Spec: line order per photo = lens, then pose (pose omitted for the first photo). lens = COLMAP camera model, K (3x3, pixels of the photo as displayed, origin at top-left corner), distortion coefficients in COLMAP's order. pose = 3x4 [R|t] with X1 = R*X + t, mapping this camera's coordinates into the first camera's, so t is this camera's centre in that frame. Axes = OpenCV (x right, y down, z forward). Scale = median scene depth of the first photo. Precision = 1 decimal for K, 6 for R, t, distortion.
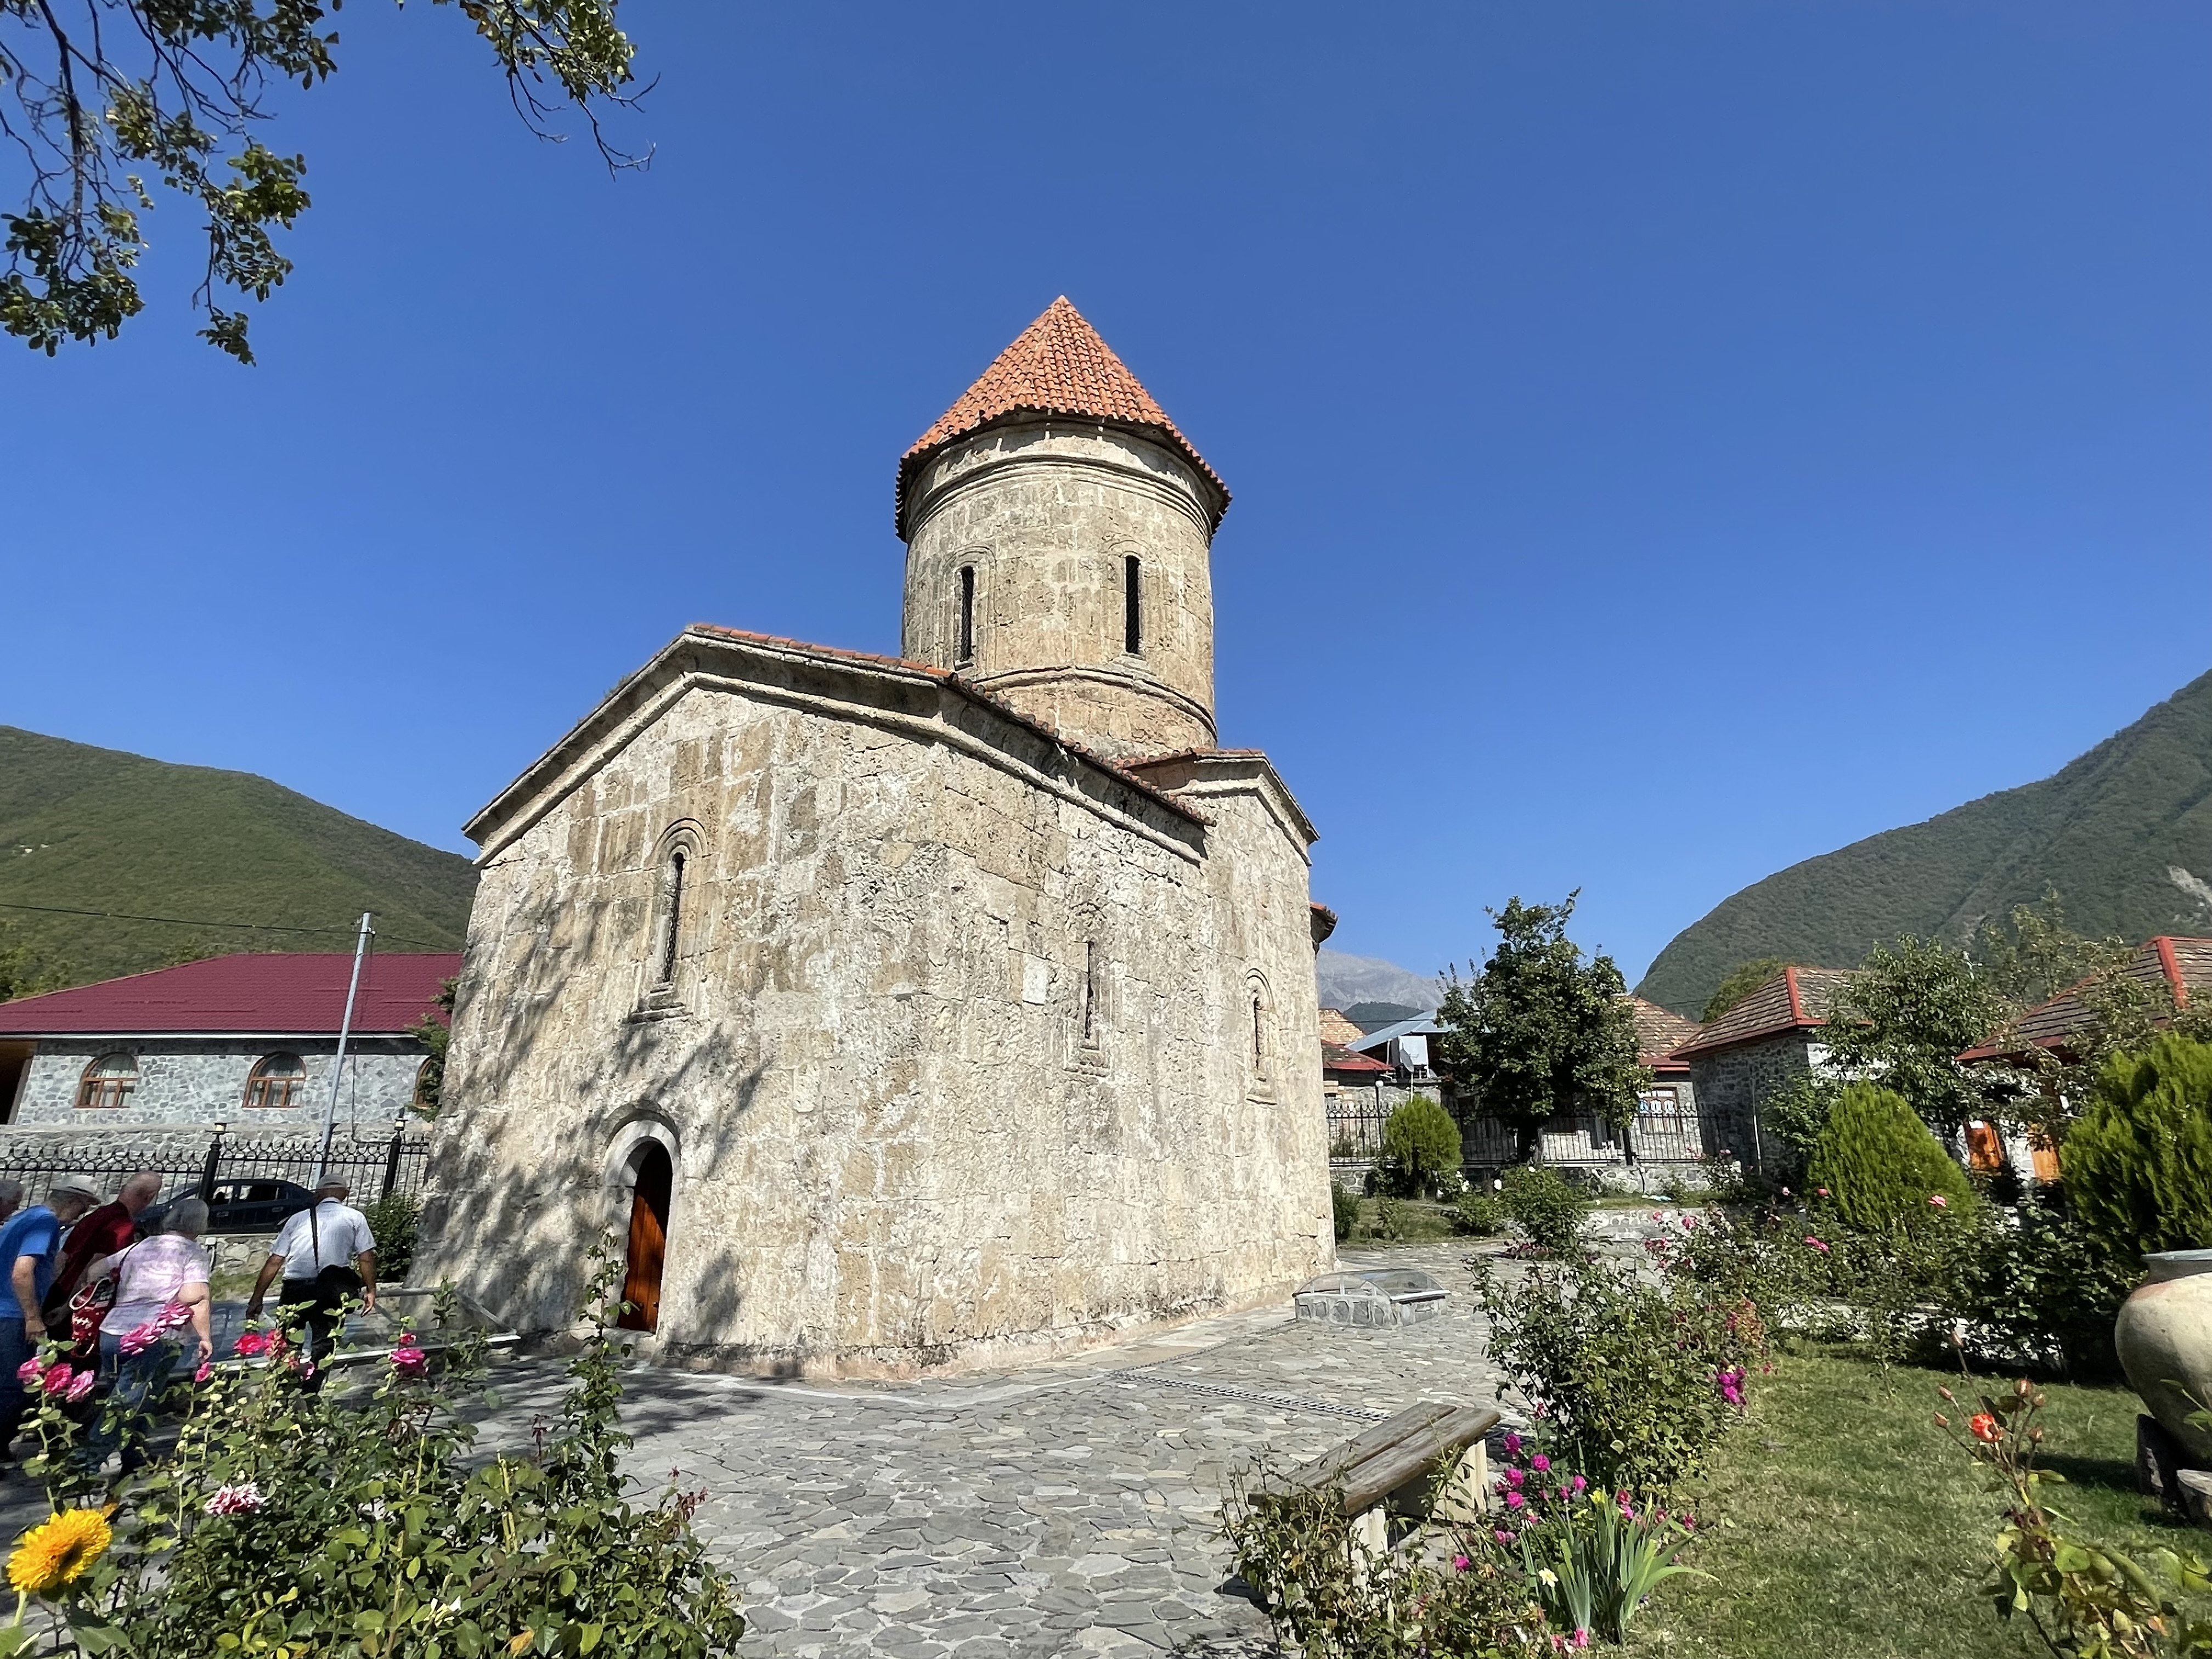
lens RADIAL K [[1170.1, 0, 1107.4], [0, 1170.1, 824.3], [0, 0, 1]] dist [-0.010941, 0.003864]
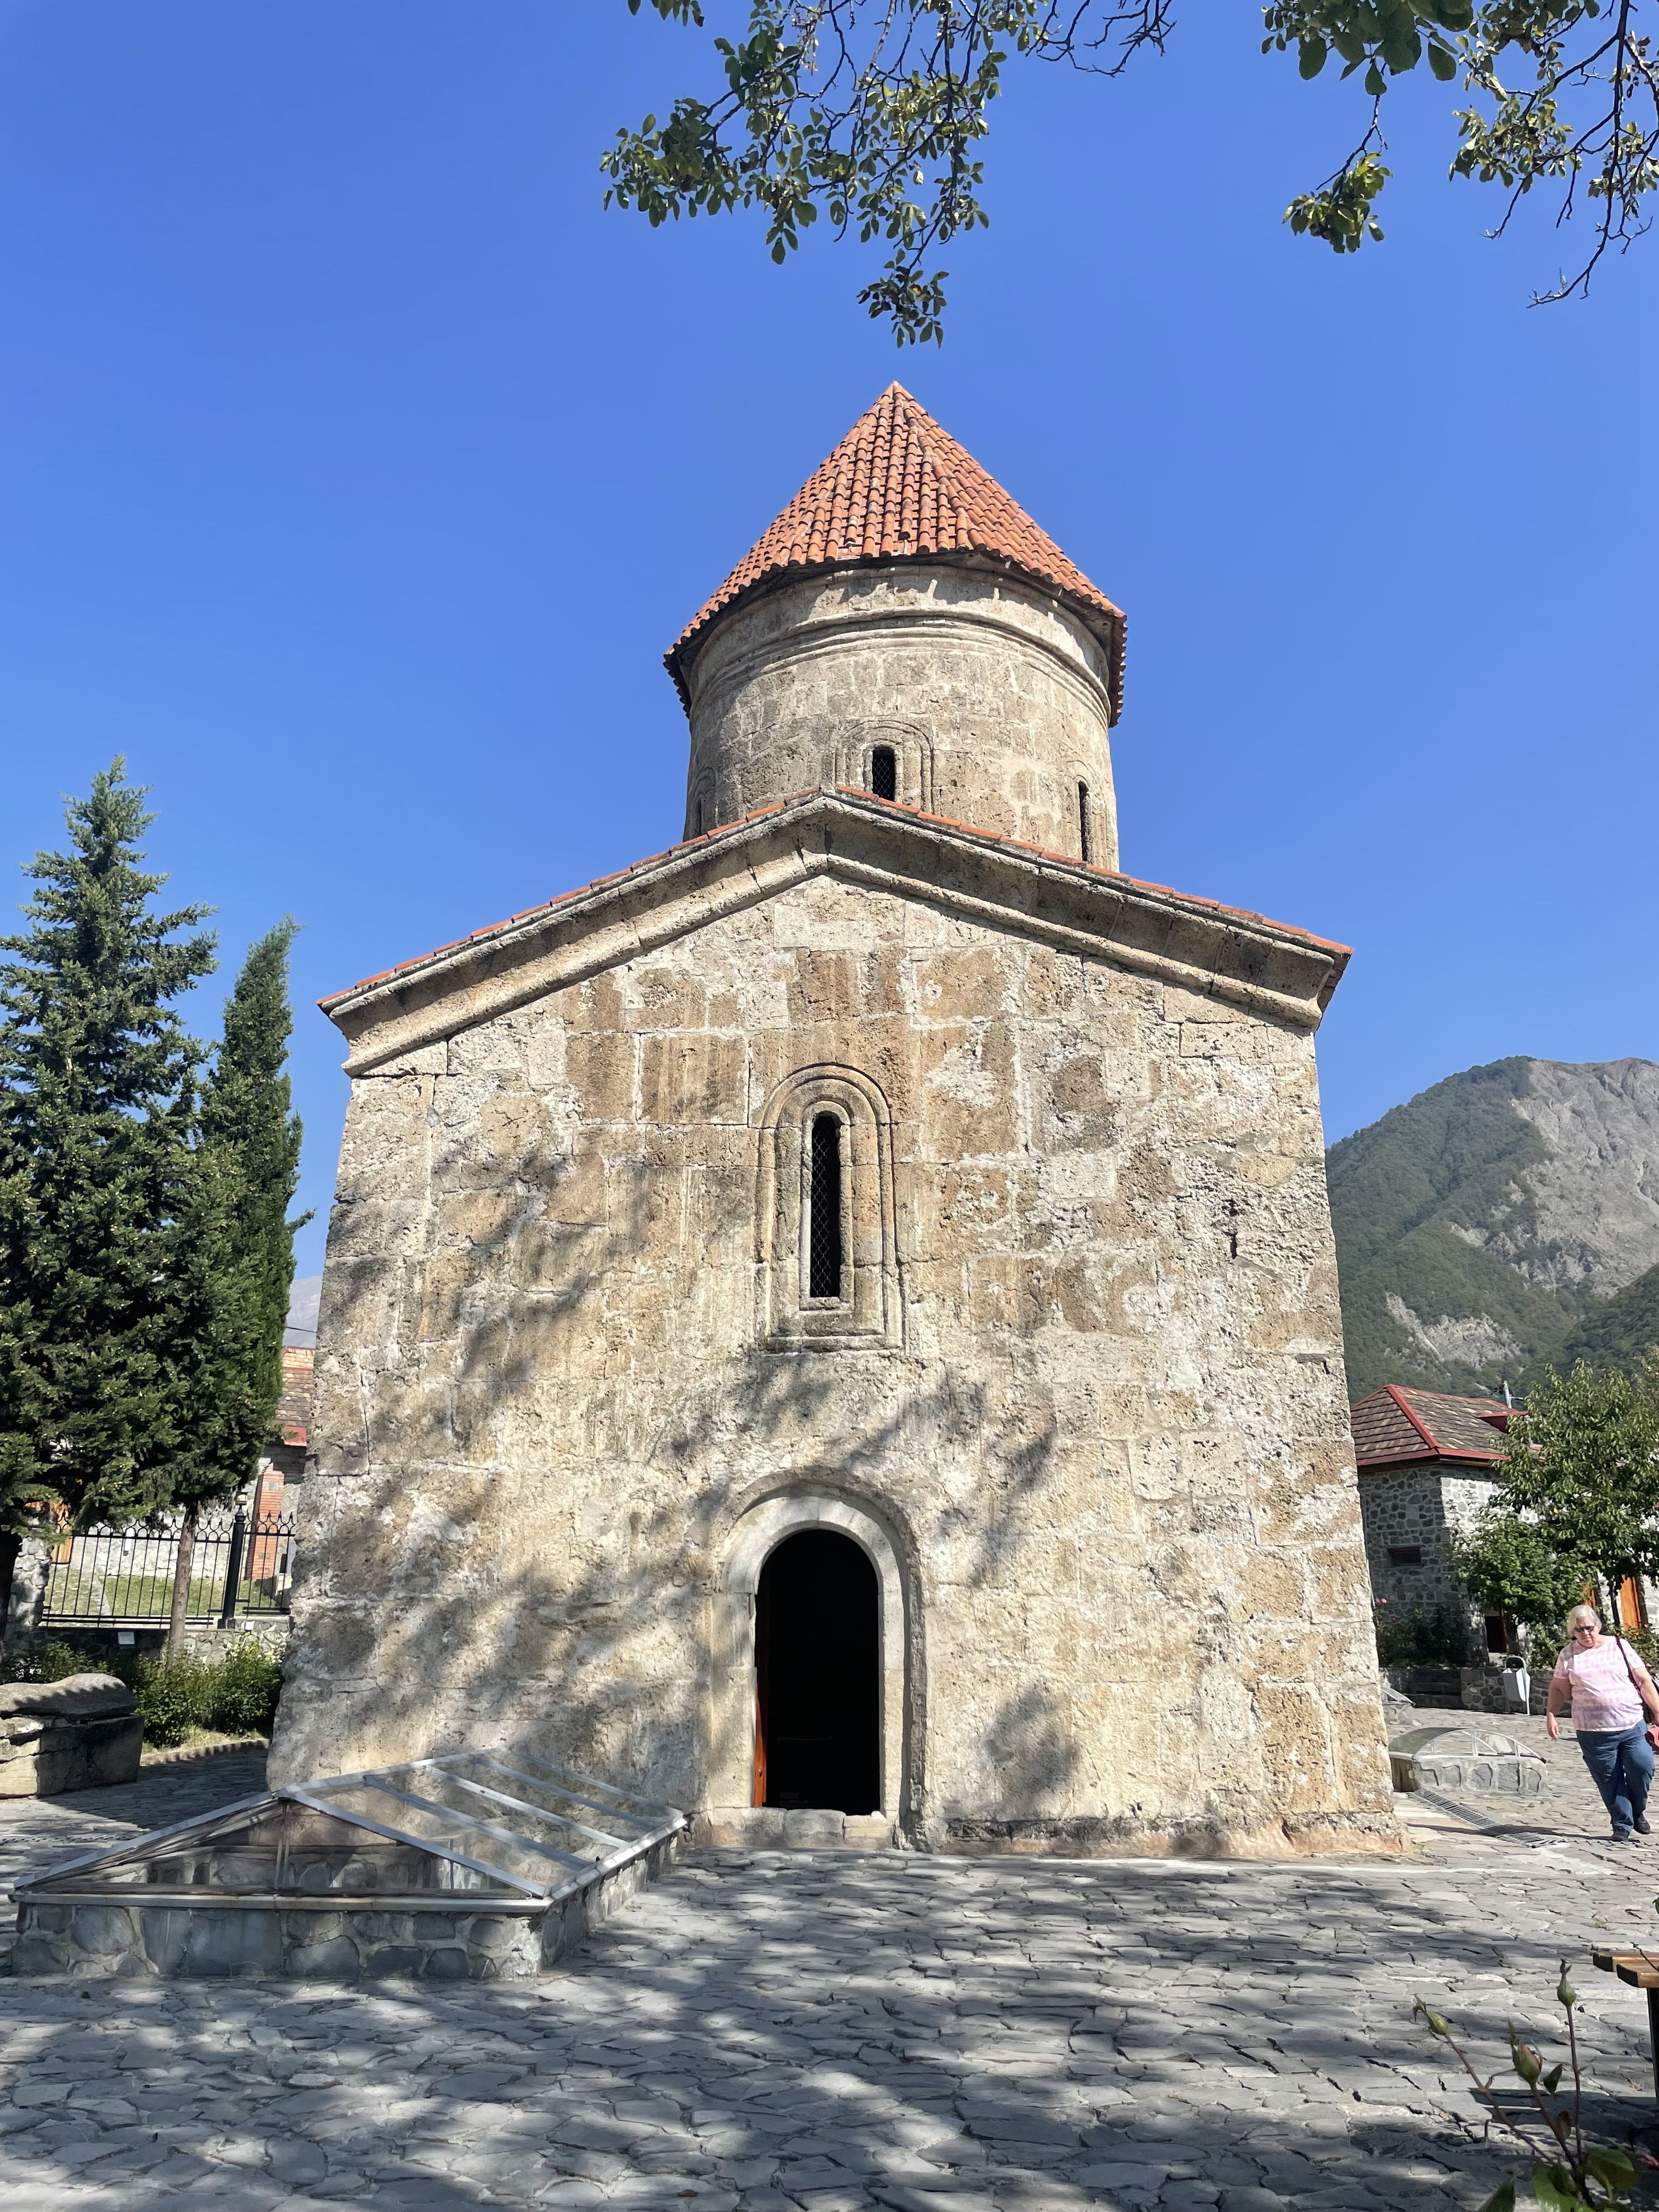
lens RADIAL K [[1695.8, 0, 809.9], [0, 1695.8, 1077.4], [0, 0, 1]] dist [0.056827, -0.056169]
pose [[0.905874, 0.150685, 0.395837, -0.769291], [-0.143278, 0.988498, -0.048404, 0.053783], [-0.398578, -0.012867, 0.917044, 0.080483]]
